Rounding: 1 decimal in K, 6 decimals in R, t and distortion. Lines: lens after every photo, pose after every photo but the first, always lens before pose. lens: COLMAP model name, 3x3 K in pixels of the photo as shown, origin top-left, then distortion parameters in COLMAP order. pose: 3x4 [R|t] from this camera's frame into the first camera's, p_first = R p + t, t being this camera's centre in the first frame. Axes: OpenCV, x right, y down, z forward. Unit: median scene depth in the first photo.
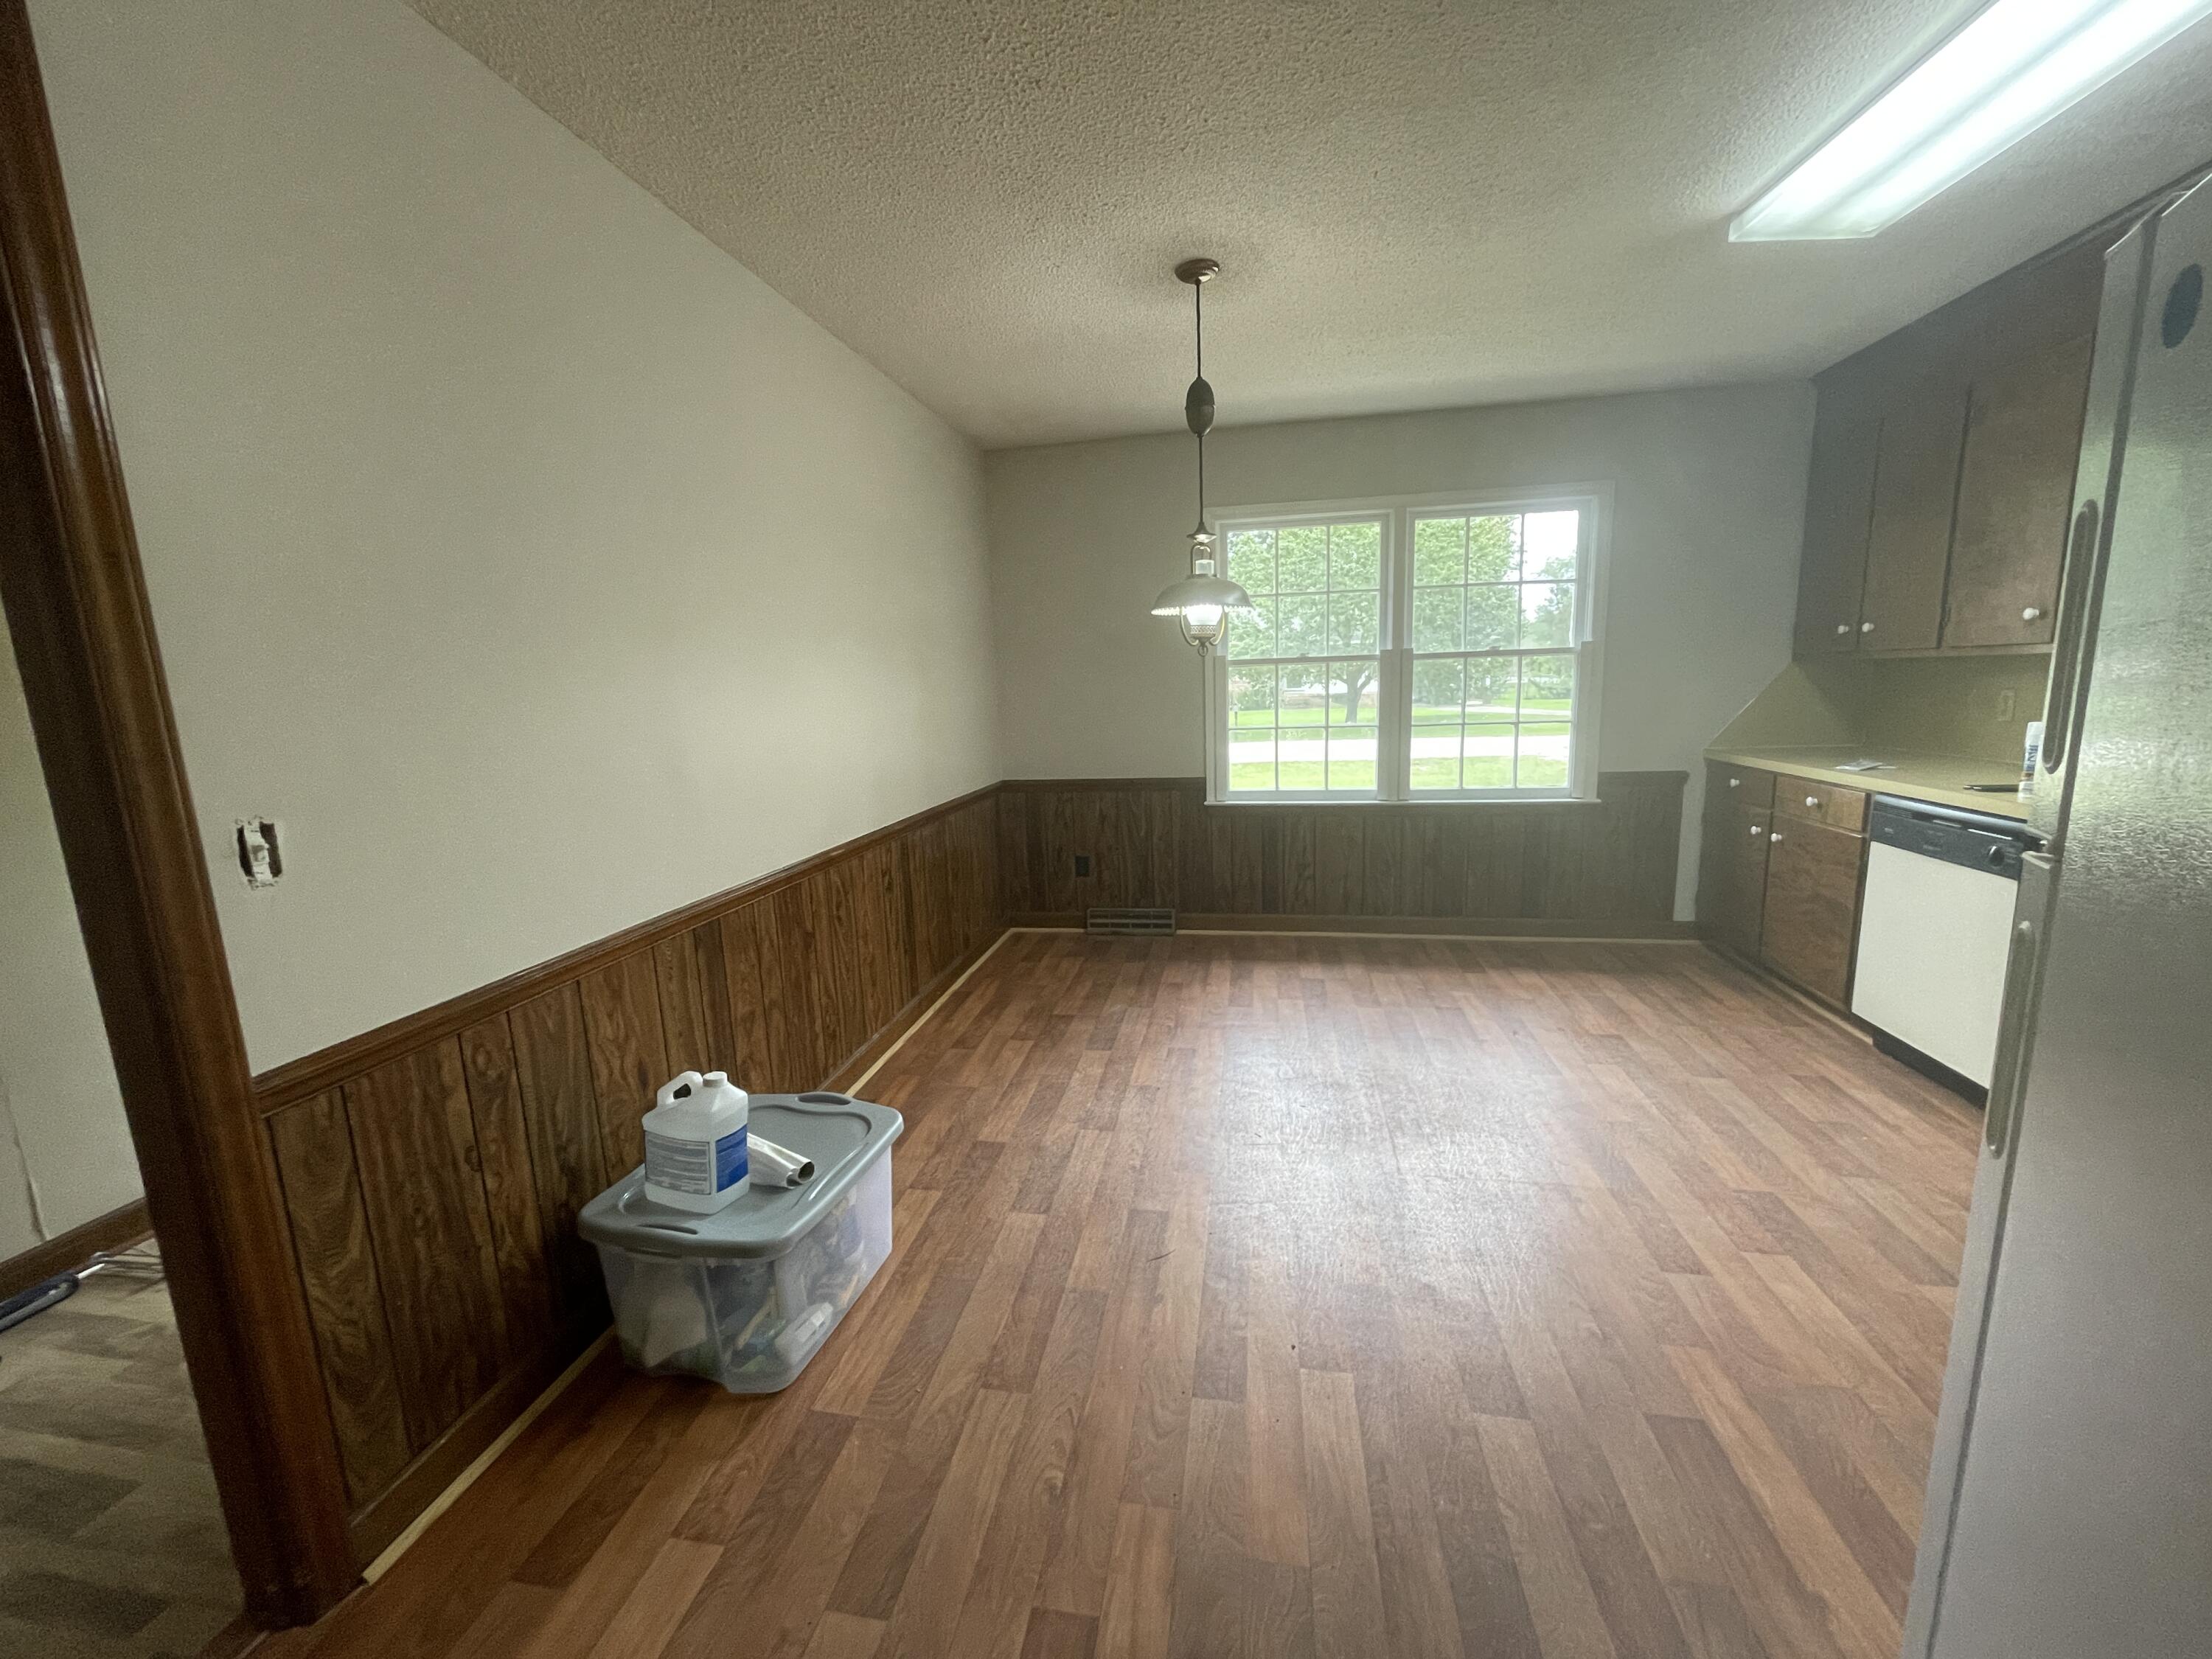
lens RADIAL K [[897.4, 0, 1084.3], [0, 897.4, 834.3], [0, 0, 1]] dist [0.003086, -0.001802]
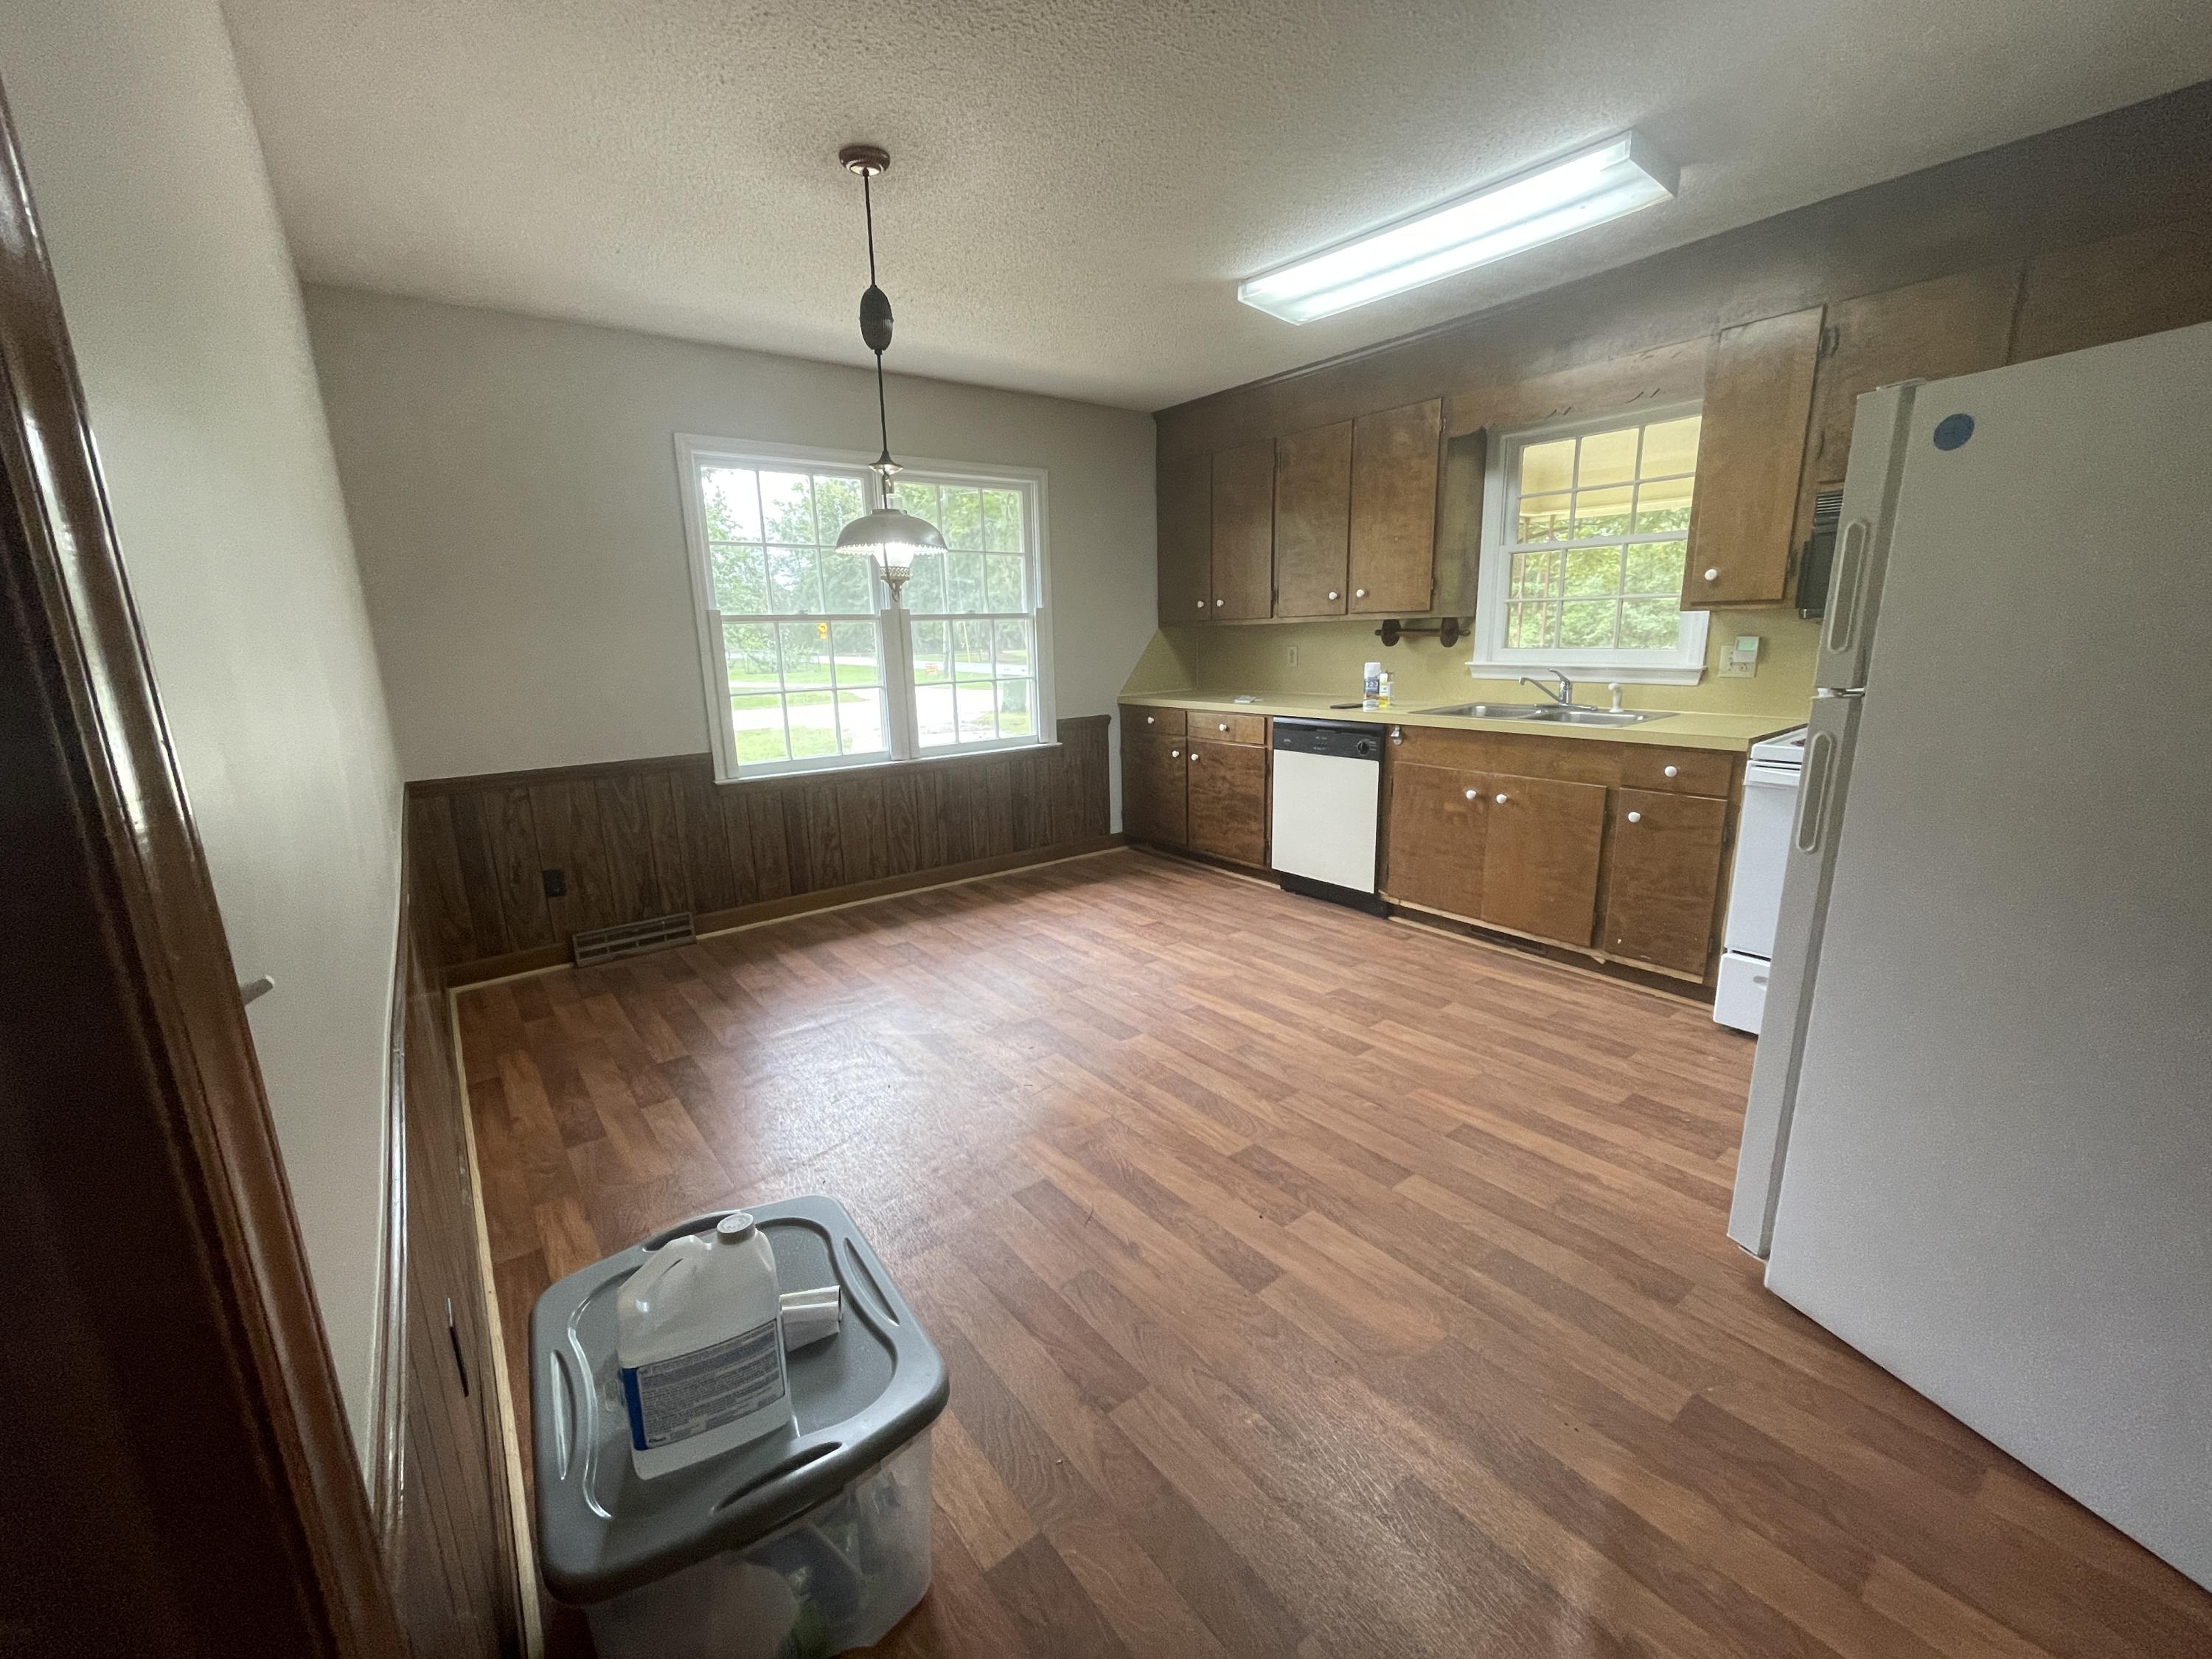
lens RADIAL K [[897.4, 0, 1106.4], [0, 897.4, 832.4], [0, 0, 1]] dist [0.003086, -0.001802]
pose [[0.665823, -0.147144, 0.731456, -0.289018], [0.130408, 0.988220, 0.080090, -0.008517], [-0.734625, 0.042062, 0.677169, 0.160837]]
